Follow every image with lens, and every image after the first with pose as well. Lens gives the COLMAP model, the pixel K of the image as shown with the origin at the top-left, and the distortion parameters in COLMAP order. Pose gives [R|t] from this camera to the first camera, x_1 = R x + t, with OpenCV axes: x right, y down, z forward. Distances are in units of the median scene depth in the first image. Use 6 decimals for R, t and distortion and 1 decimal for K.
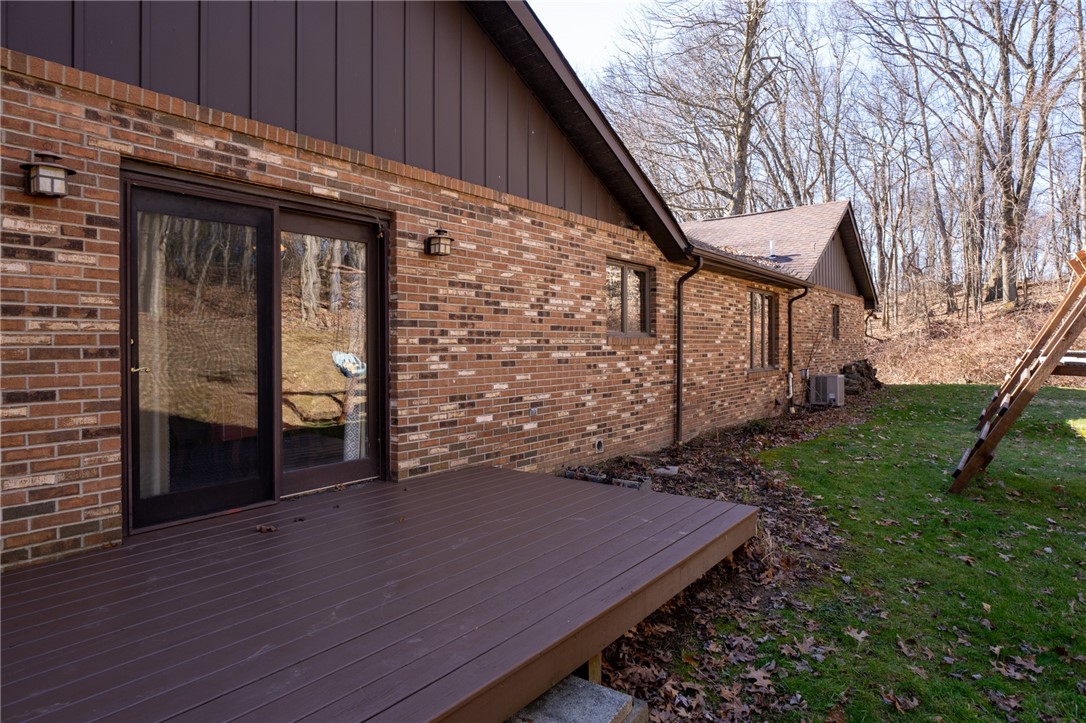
lens RADIAL K [[610.9, 0, 544.9], [0, 610.9, 341.3], [0, 0, 1]] dist [-0.016408, 0.002435]
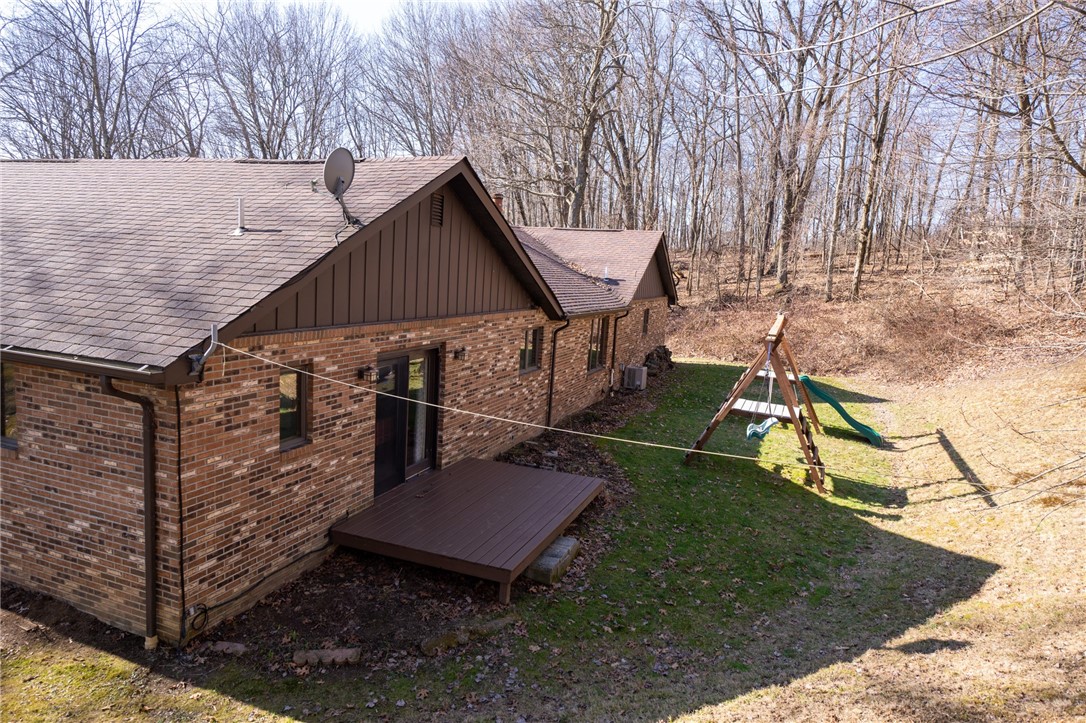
lens RADIAL K [[673.1, 0, 543.0], [0, 673.1, 361.5], [0, 0, 1]] dist [-0.000992, -0.000760]
pose [[0.956439, 0.020383, 0.291220, -0.479816], [-0.063906, 0.987983, 0.140734, -0.394908], [-0.284851, -0.153214, 0.946248, -1.002403]]
